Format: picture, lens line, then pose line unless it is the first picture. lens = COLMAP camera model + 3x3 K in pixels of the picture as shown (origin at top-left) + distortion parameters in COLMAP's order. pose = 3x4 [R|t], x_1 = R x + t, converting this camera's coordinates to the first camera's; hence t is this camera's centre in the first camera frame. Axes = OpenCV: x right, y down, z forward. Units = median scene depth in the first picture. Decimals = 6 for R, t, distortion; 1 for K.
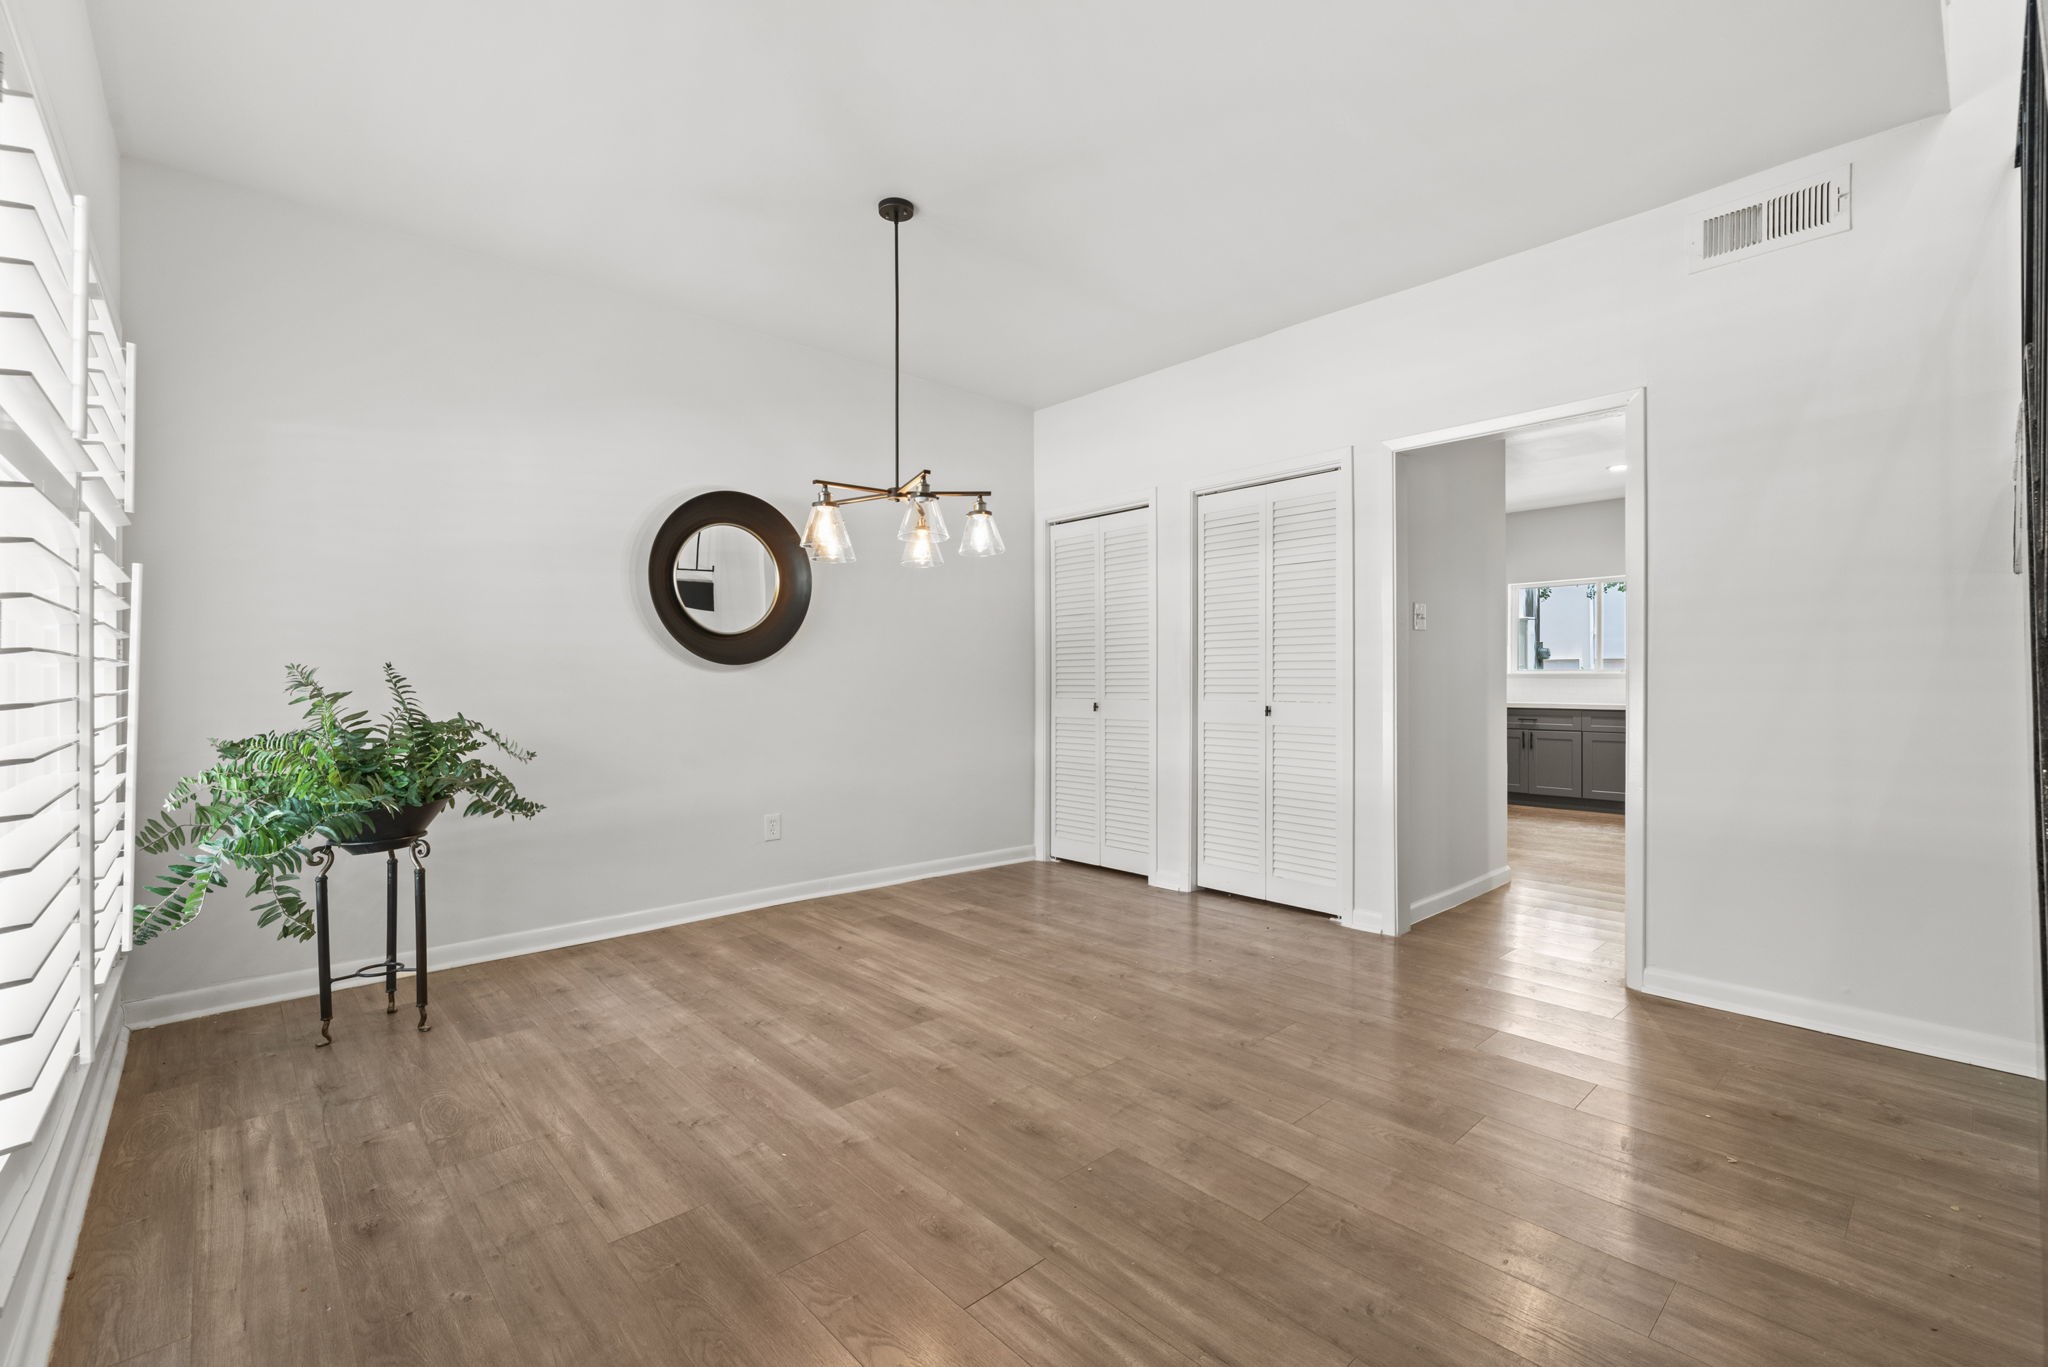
lens RADIAL K [[896.7, 0, 1022.3], [0, 896.7, 681.0], [0, 0, 1]] dist [-0.003185, -0.000037]
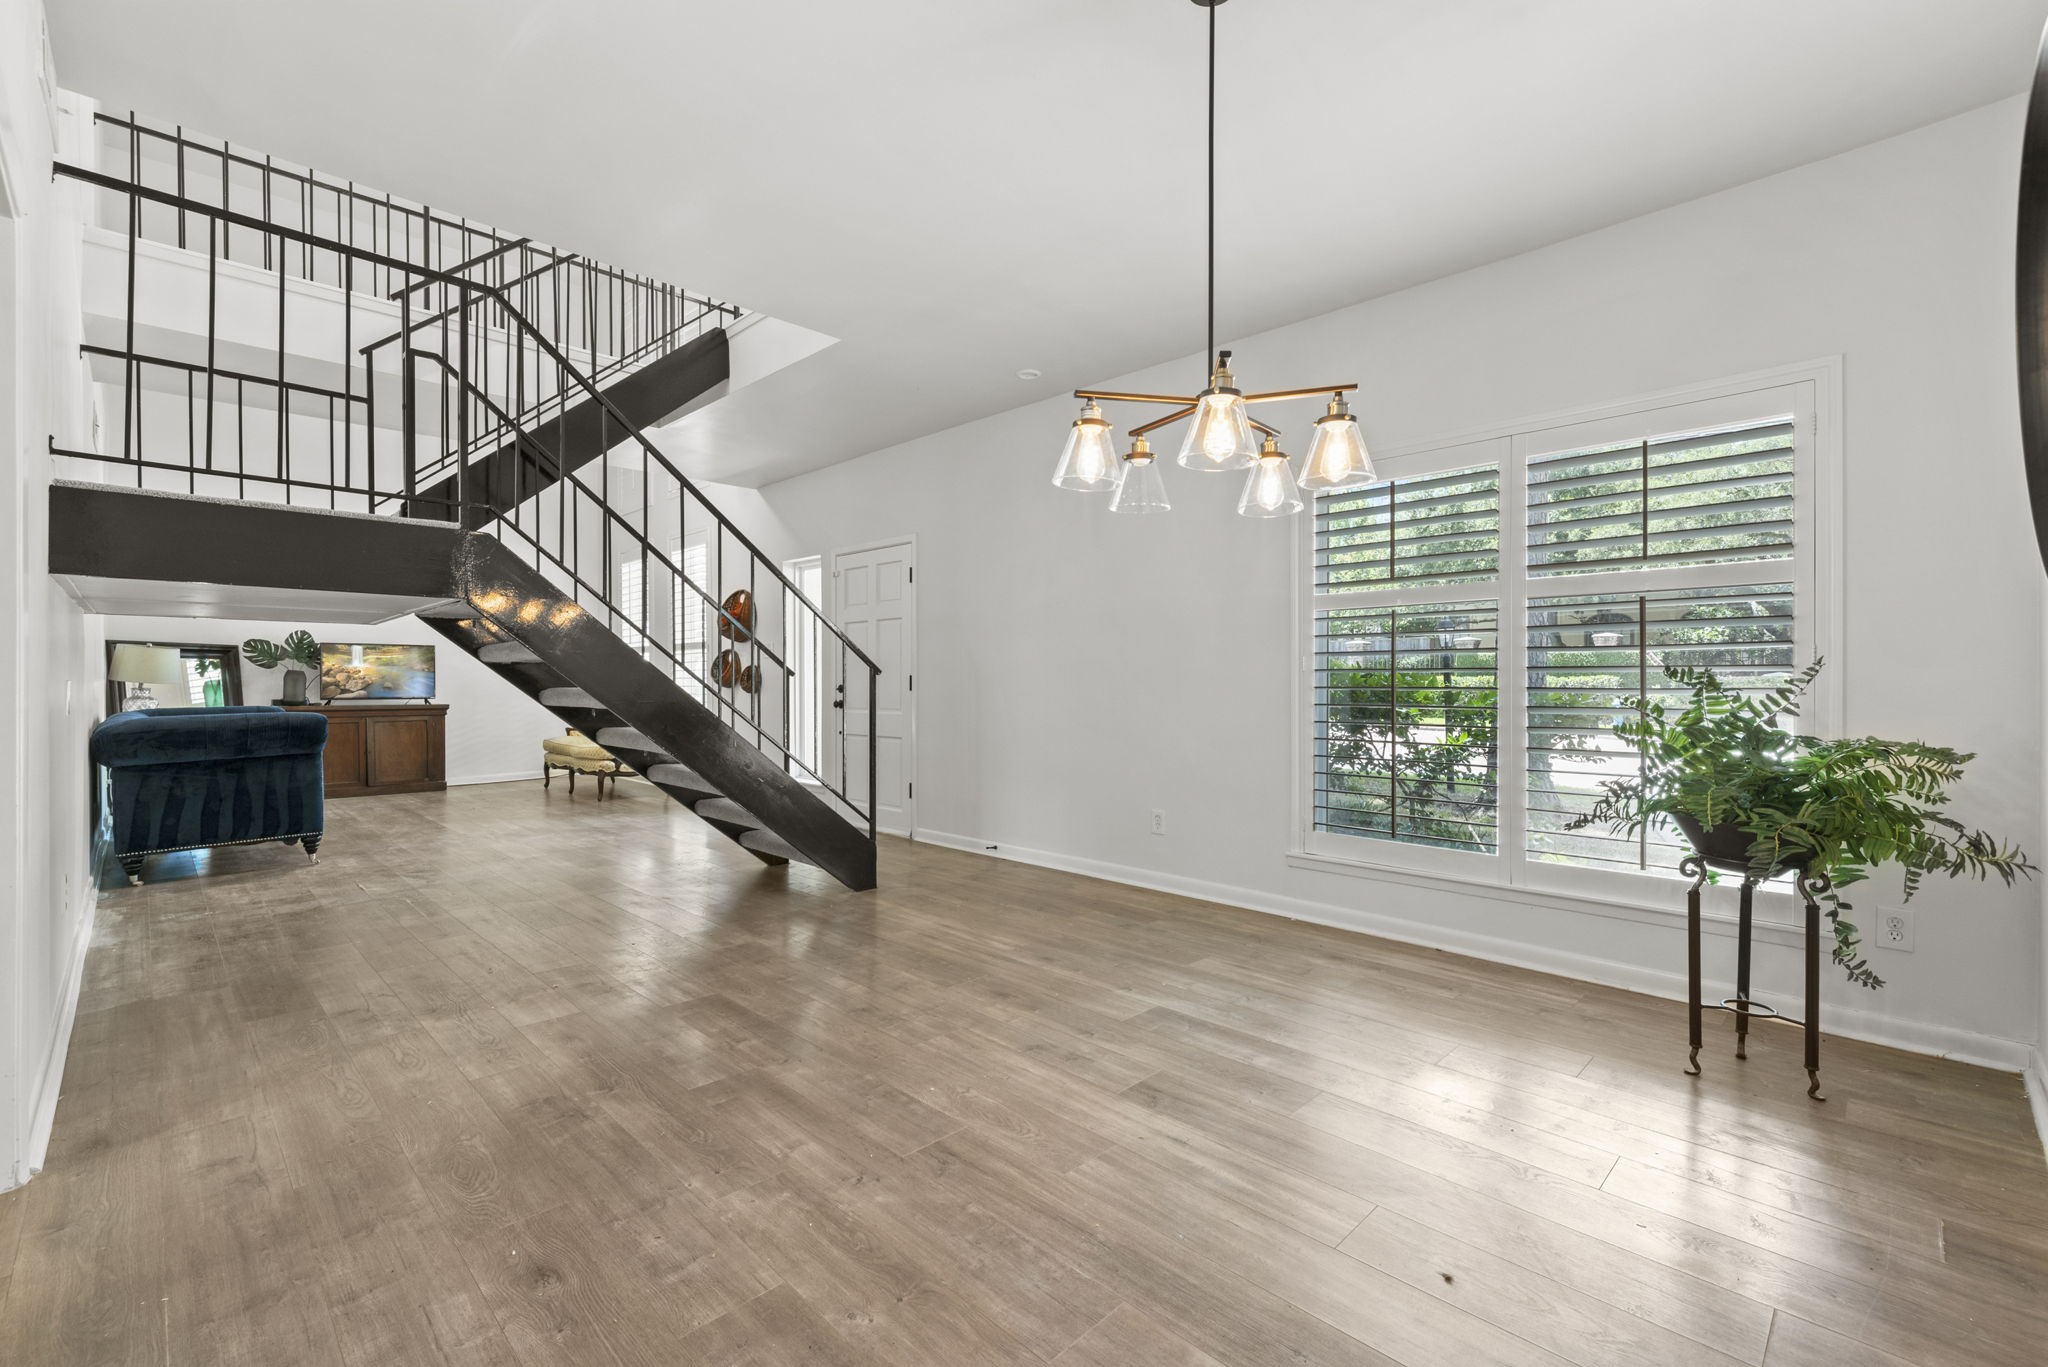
lens RADIAL K [[896.7, 0, 1025.7], [0, 896.7, 684.4], [0, 0, 1]] dist [-0.003185, -0.000037]
pose [[-0.998910, -0.000995, -0.046664, 0.040483], [-0.001074, 0.999998, 0.001665, 0.004331], [0.046662, 0.001713, -0.998909, 2.171479]]
